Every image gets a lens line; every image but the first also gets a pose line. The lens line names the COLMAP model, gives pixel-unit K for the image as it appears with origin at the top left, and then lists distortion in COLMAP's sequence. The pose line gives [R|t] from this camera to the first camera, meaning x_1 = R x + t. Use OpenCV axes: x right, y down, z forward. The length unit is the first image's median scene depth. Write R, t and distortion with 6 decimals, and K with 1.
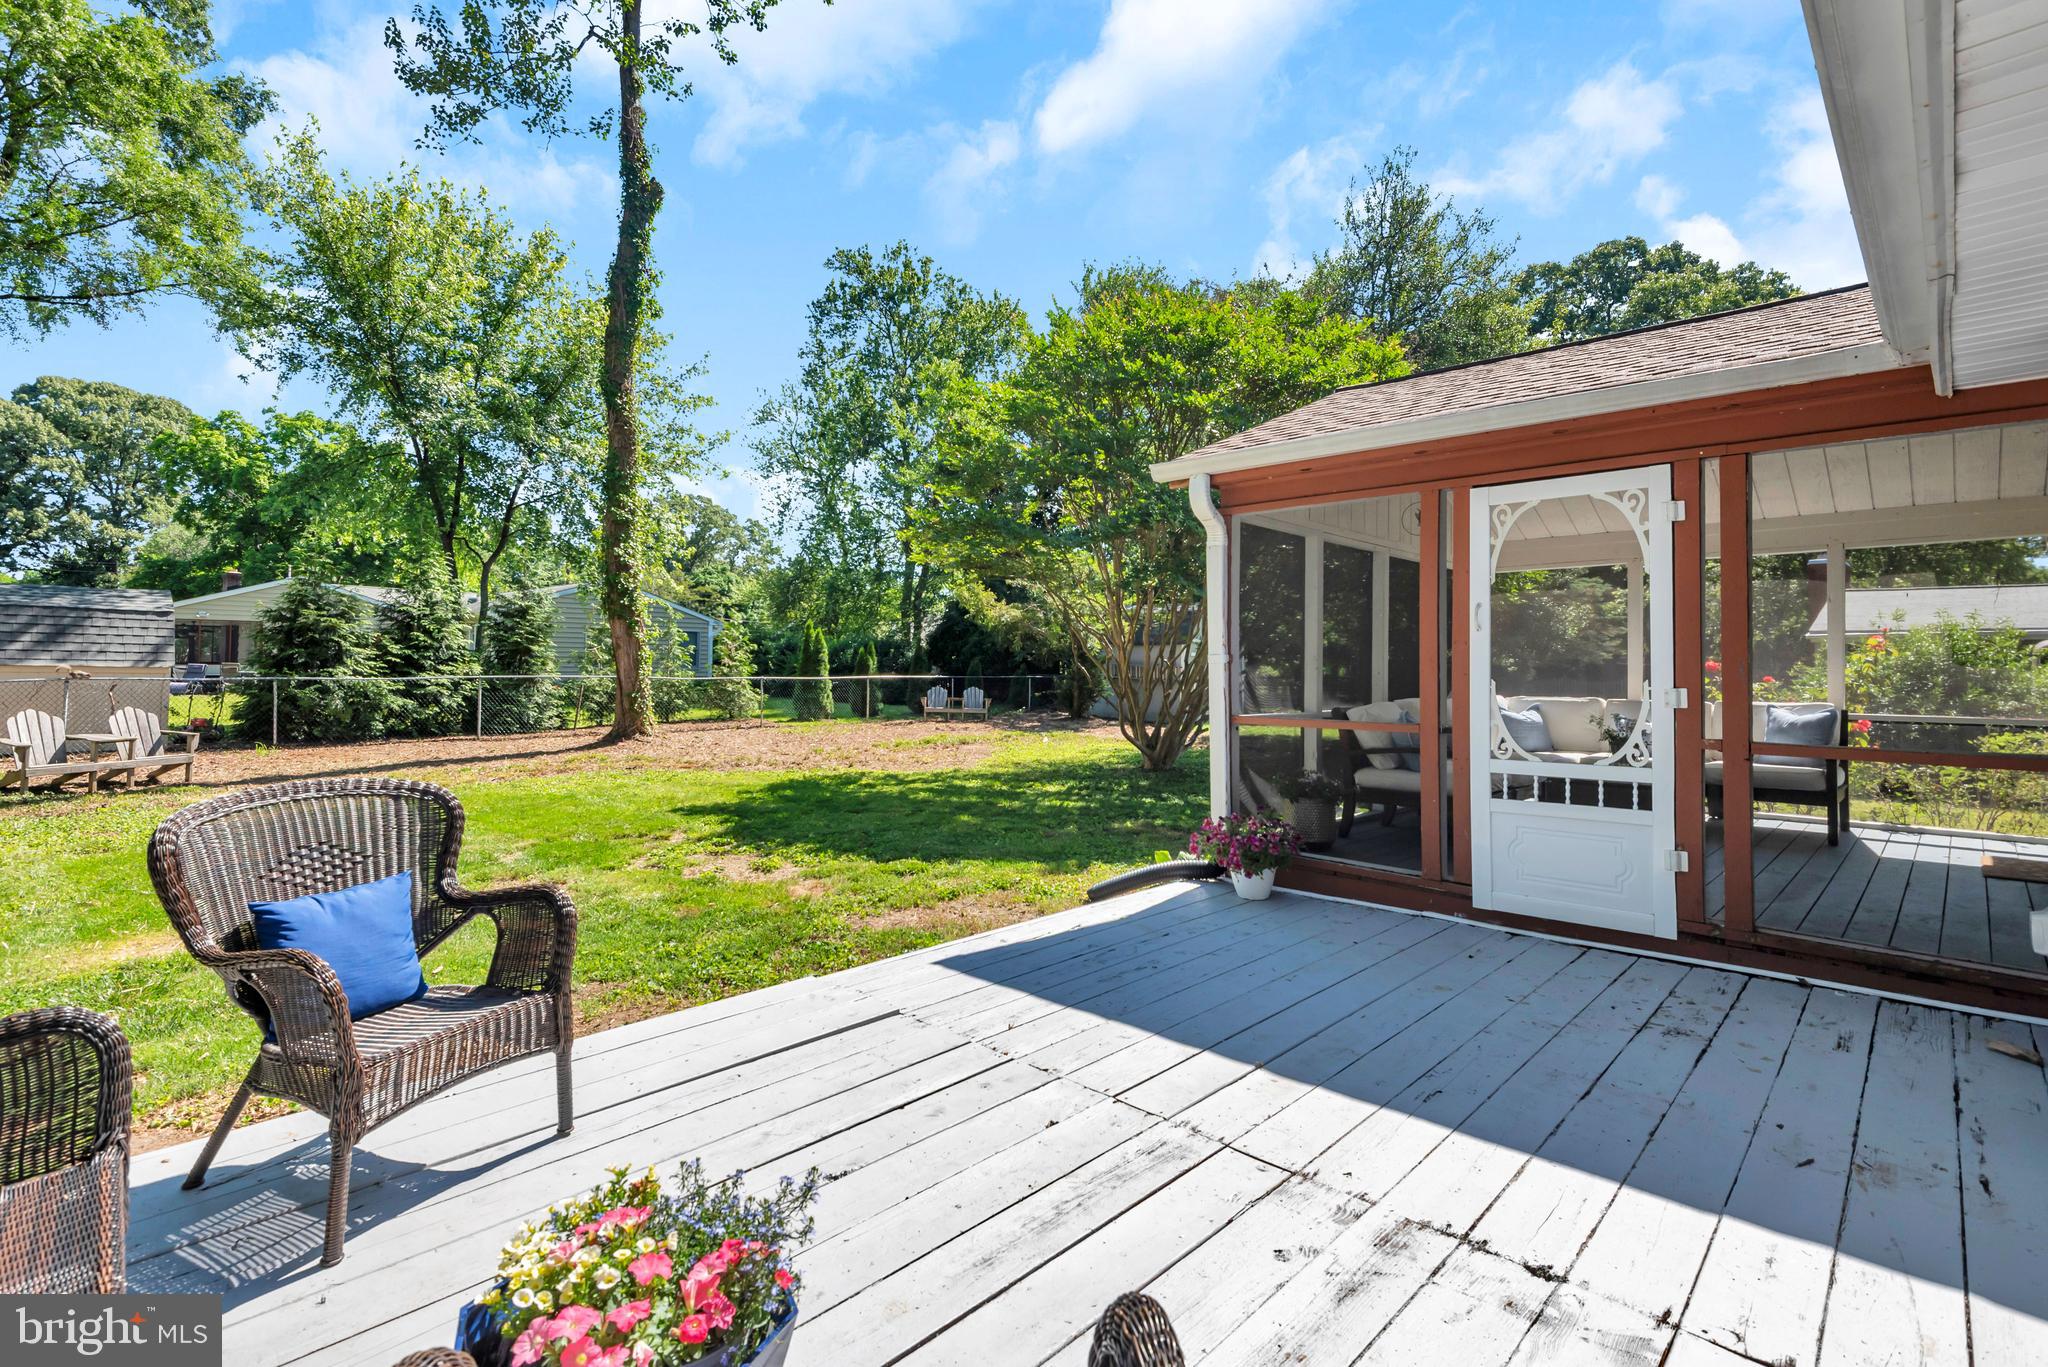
lens RADIAL K [[944.0, 0, 1021.9], [0, 944.0, 640.8], [0, 0, 1]] dist [0.004439, 0.000297]
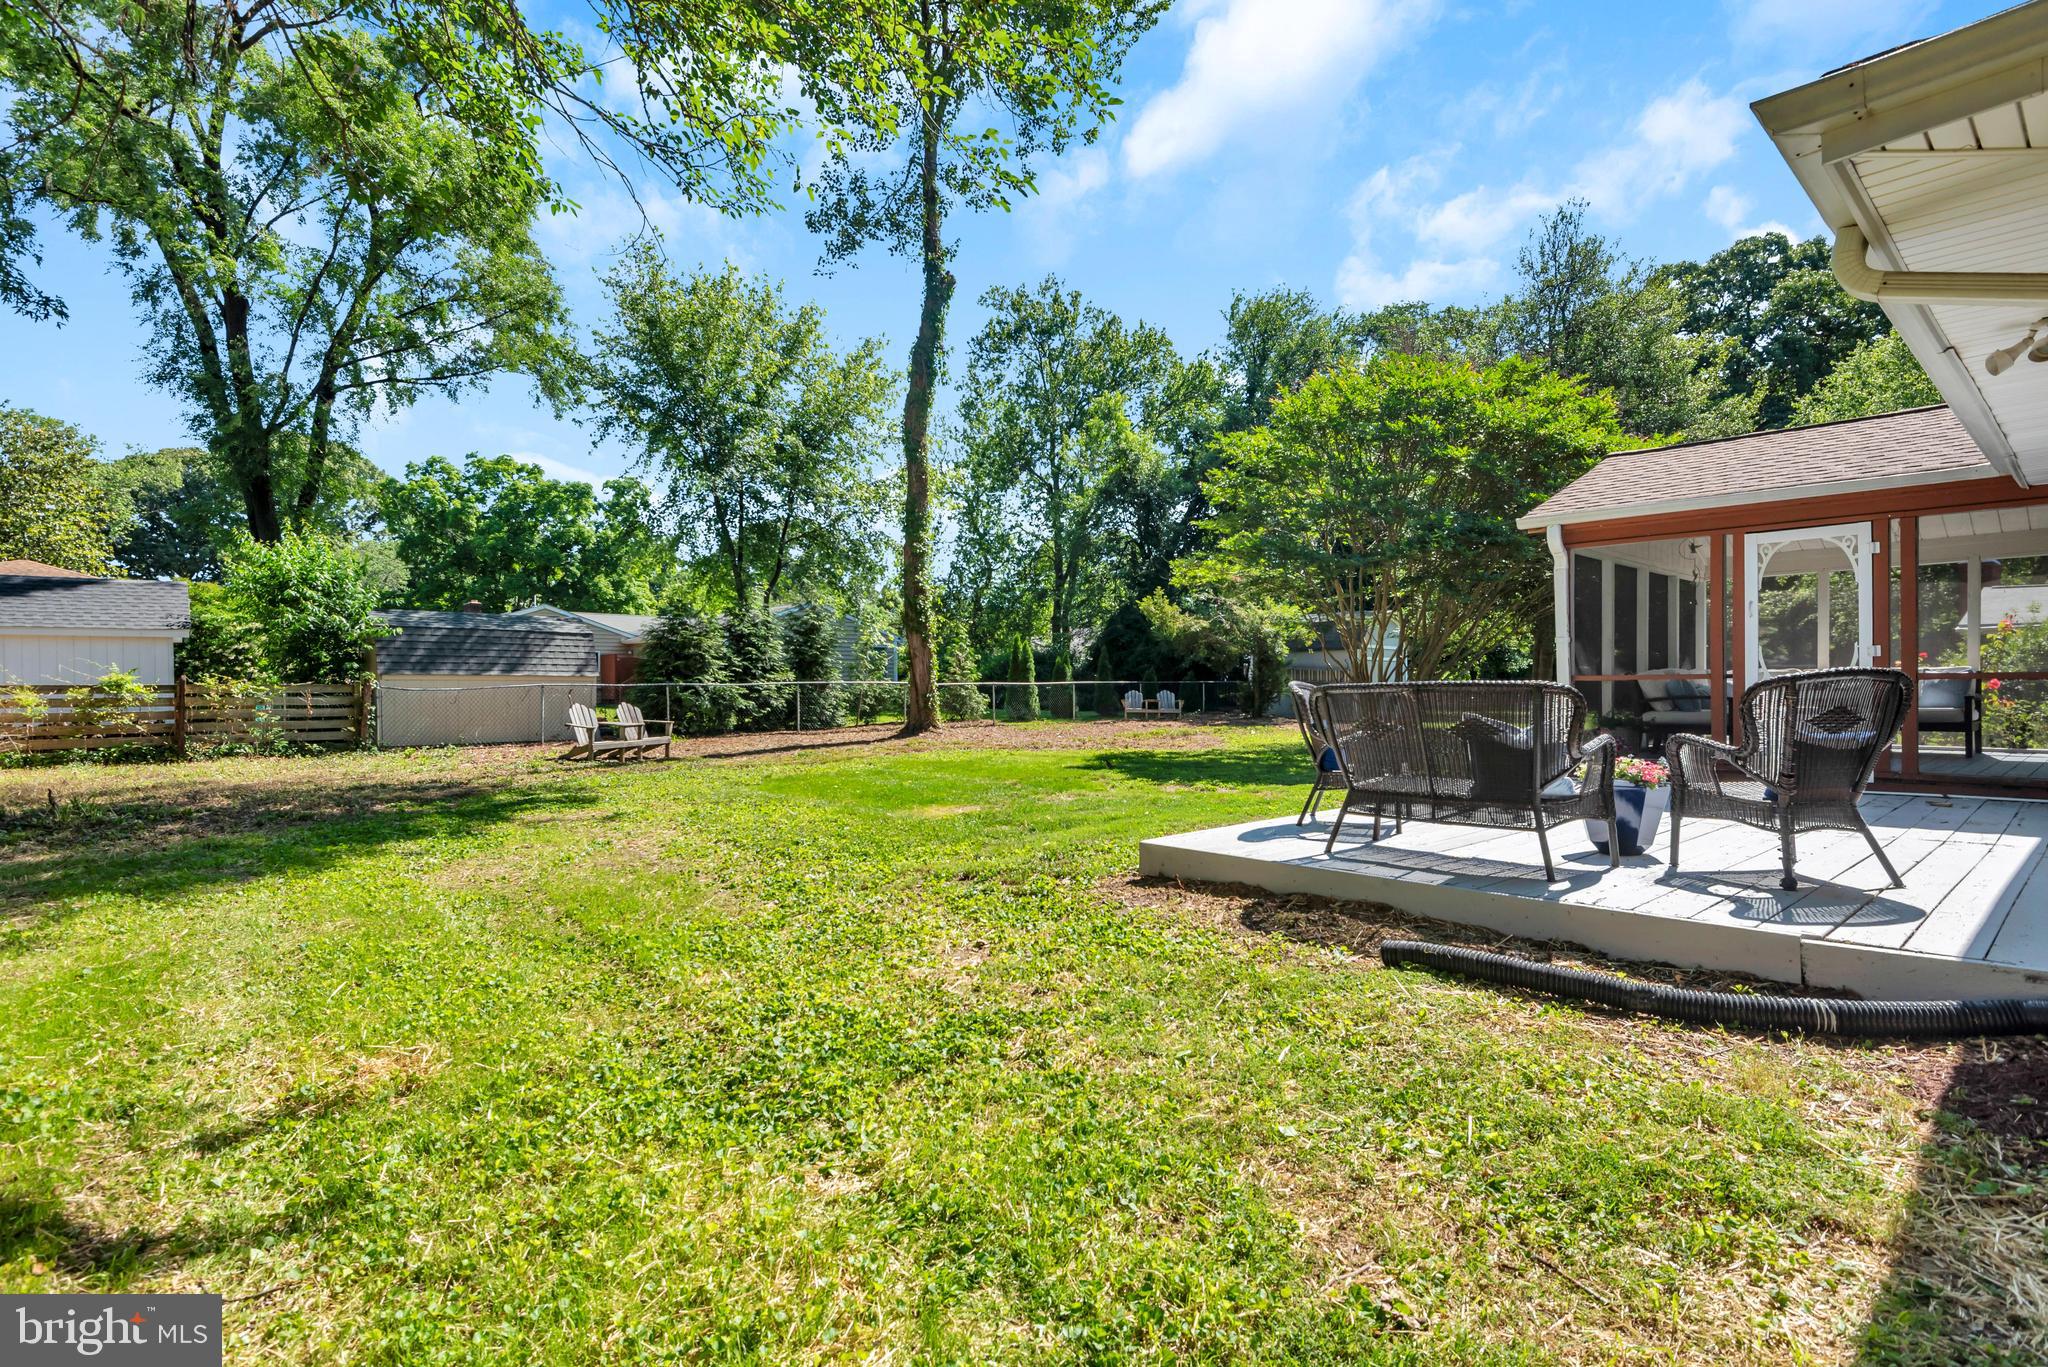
lens RADIAL K [[966.4, 0, 1024.0], [0, 966.4, 683.5], [0, 0, 1]] dist [-0.001271, -0.001153]
pose [[0.996823, -0.014979, -0.078226, -0.184083], [0.017091, 0.999505, 0.026398, 0.011151], [0.077792, -0.027651, 0.996586, -0.227247]]
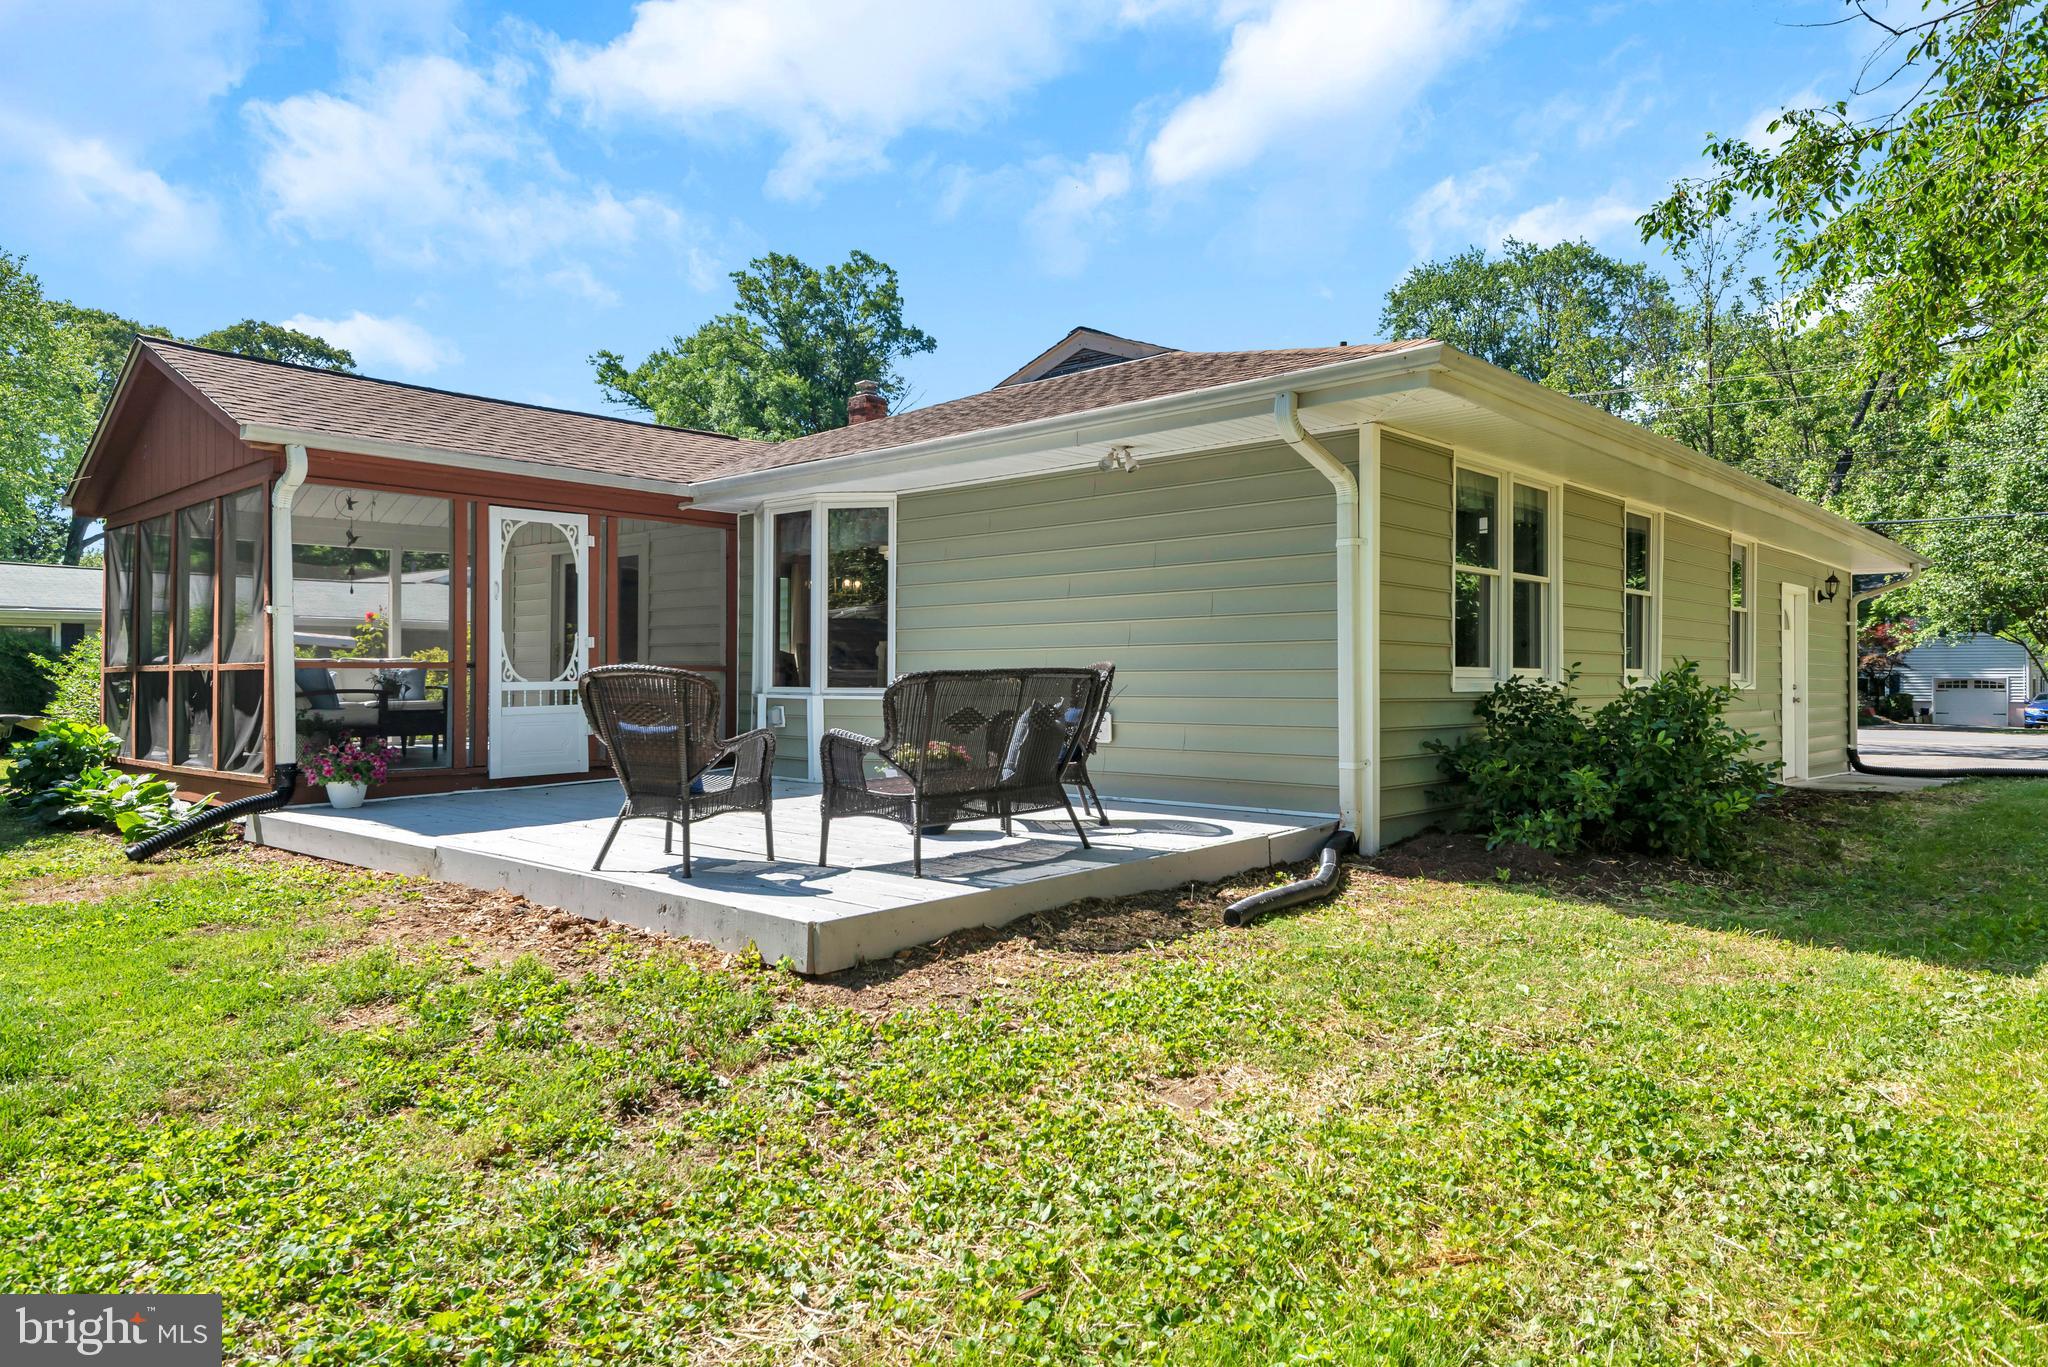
lens RADIAL K [[1268.5, 0, 1024.0], [0, 1268.5, 683.5], [0, 0, 1]] dist [0.000240, 0.000005]
pose [[-0.044961, -0.009325, 0.998945, -0.414366], [-0.026491, 0.999616, 0.008139, 0.022329], [-0.998637, -0.026097, -0.045191, 0.059068]]
